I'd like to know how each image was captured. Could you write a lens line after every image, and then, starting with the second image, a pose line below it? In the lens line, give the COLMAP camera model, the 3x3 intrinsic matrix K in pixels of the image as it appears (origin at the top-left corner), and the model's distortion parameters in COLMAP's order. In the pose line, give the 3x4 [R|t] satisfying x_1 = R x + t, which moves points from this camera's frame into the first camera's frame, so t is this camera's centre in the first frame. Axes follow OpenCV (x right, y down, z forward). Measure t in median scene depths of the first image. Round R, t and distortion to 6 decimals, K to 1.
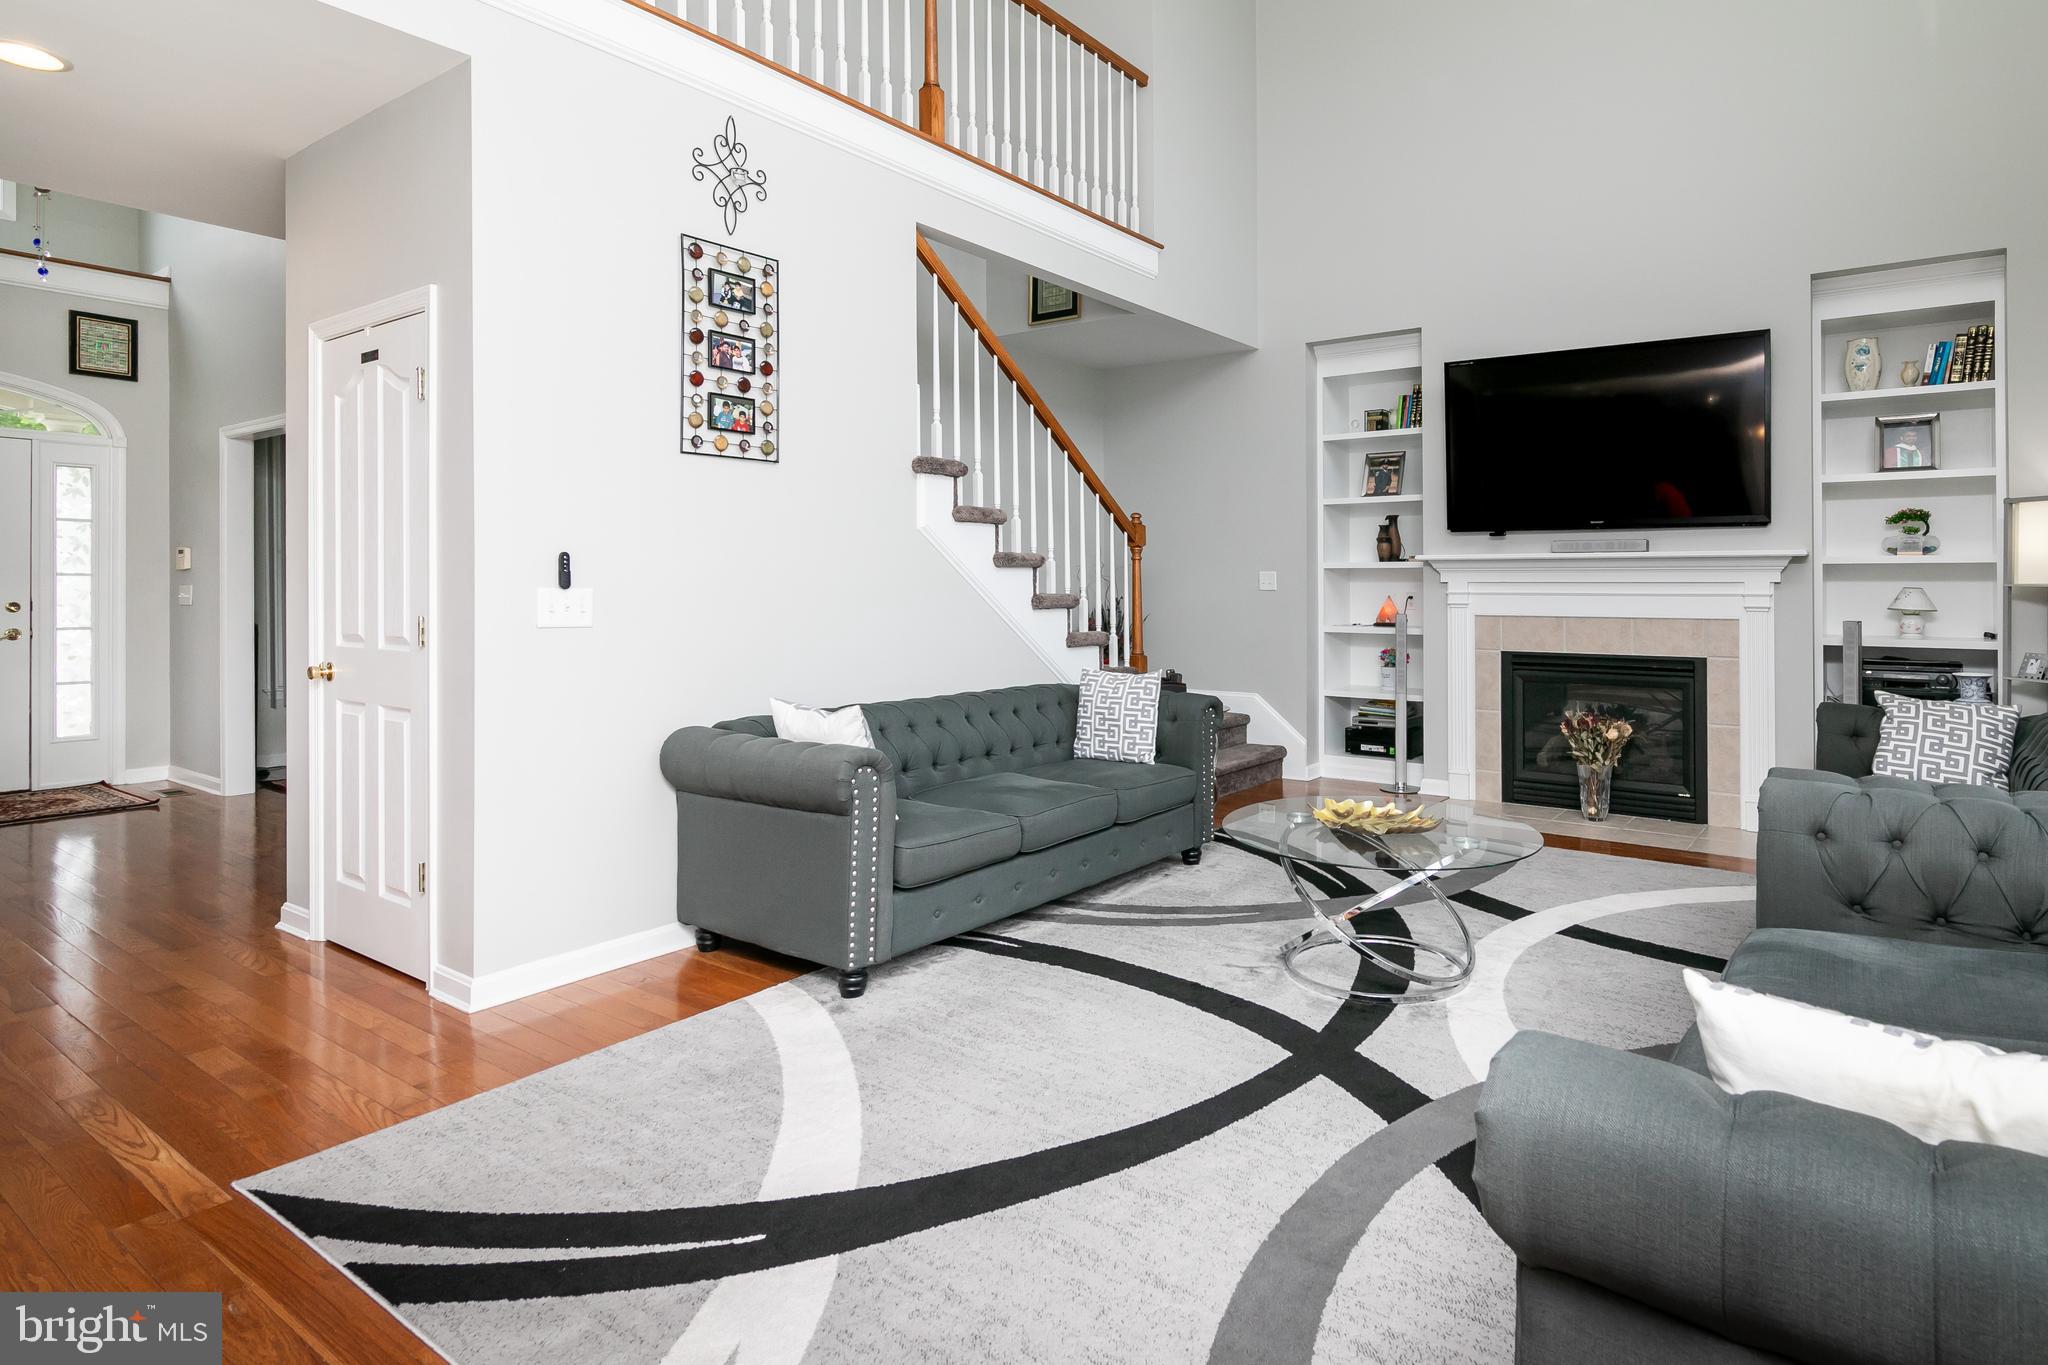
lens RADIAL K [[1118.1, 0, 1158.8], [0, 1118.1, 576.7], [0, 0, 1]] dist [0.004001, 0.001359]
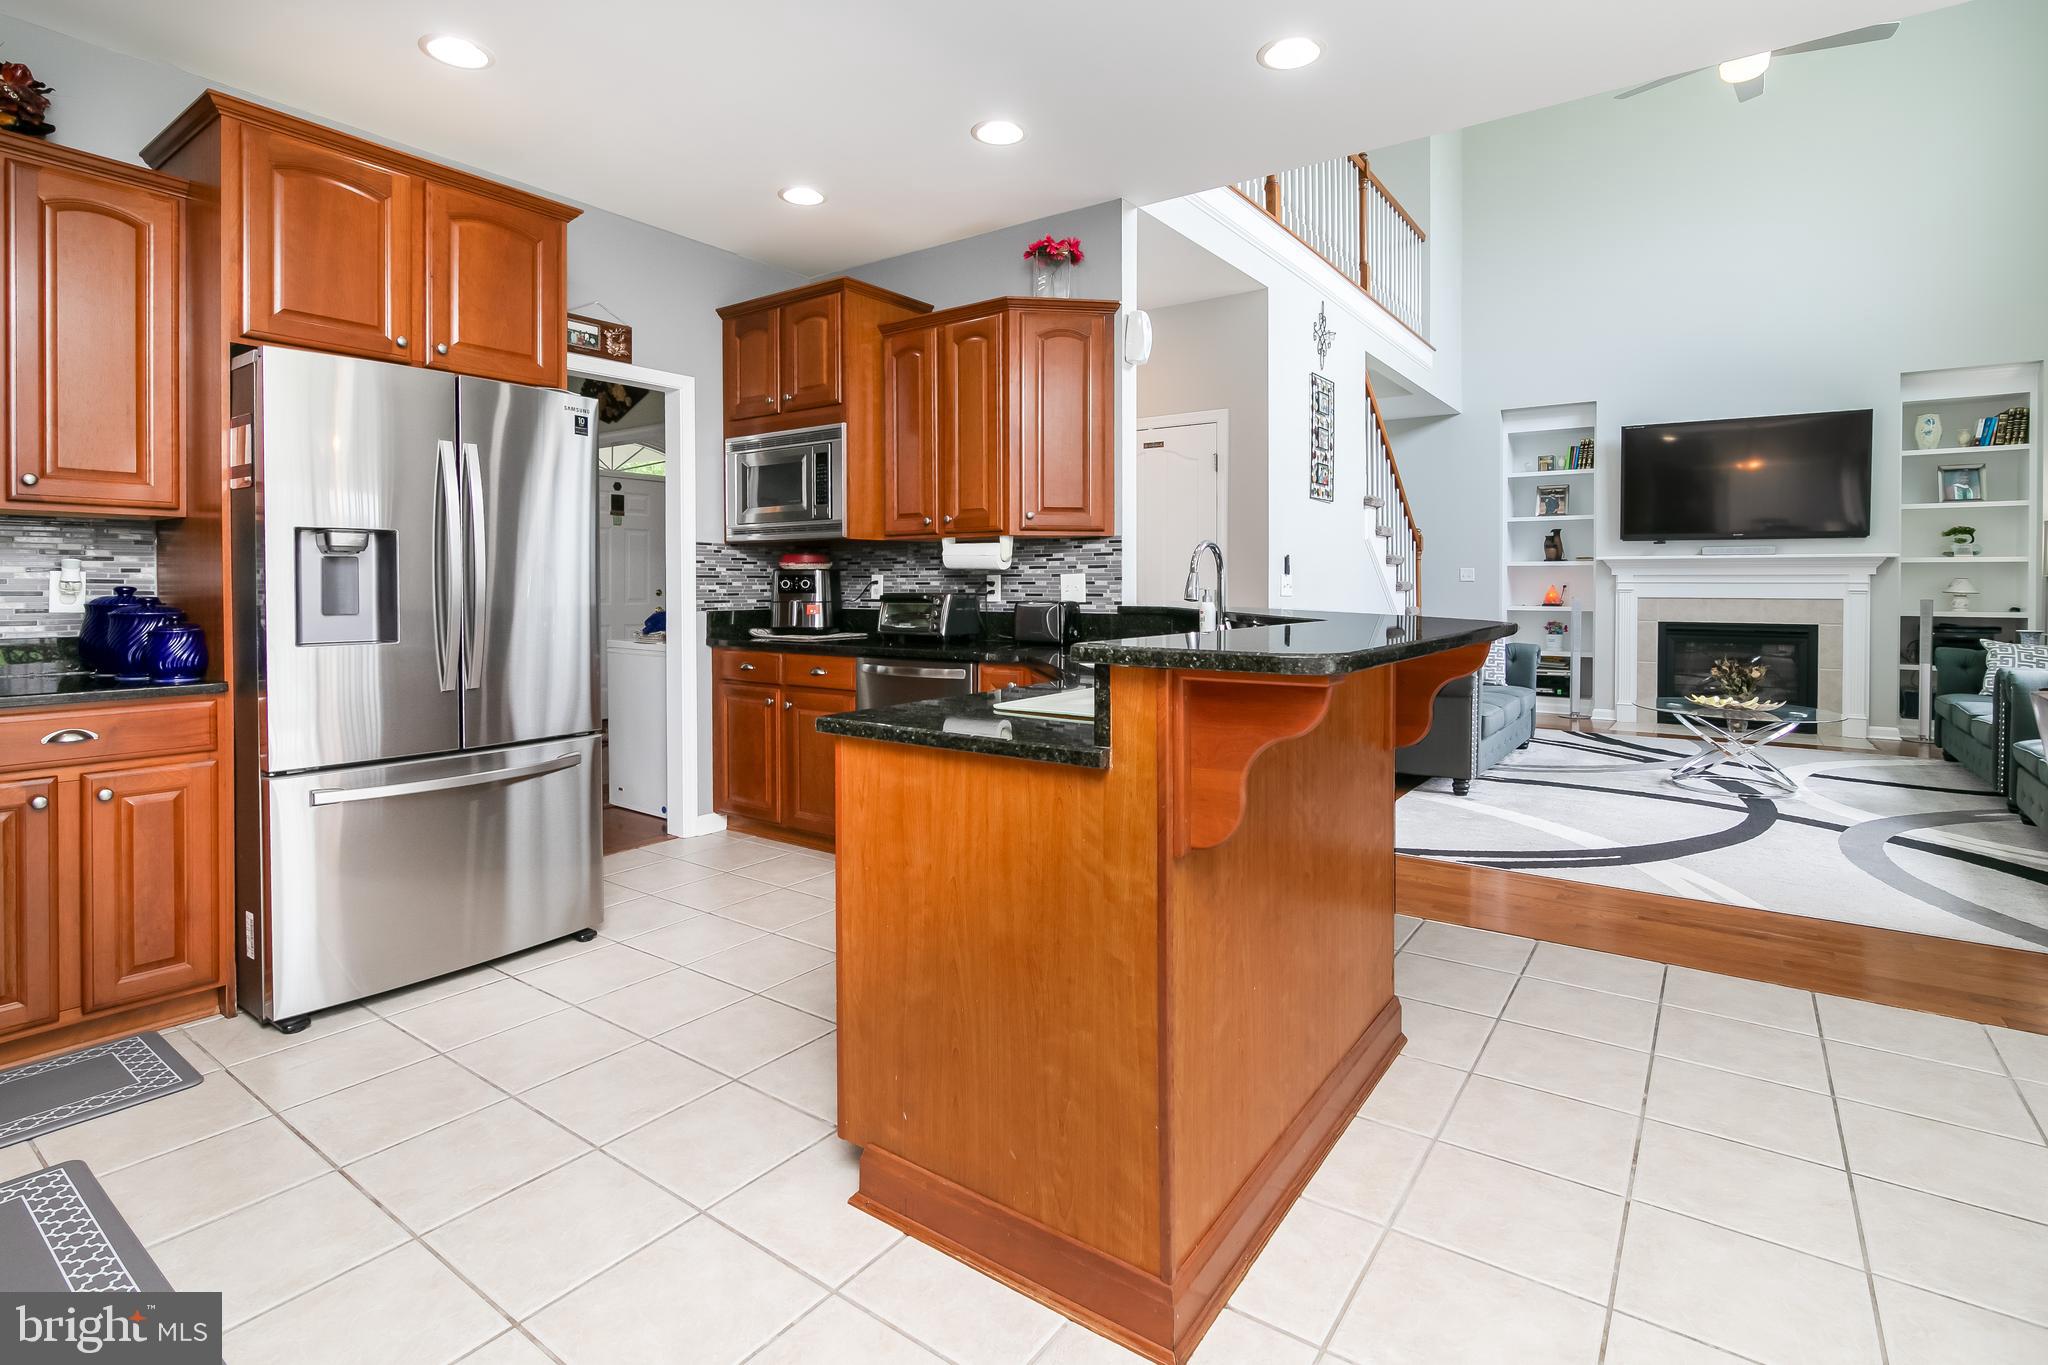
lens RADIAL K [[996.1, 0, 1020.8], [0, 996.1, 589.7], [0, 0, 1]] dist [-0.000872, -0.000702]
pose [[0.999625, 0.000947, -0.027376, -0.551148], [-0.000569, 0.999904, 0.013824, 0.007289], [0.027386, -0.013804, 0.999530, -0.374811]]
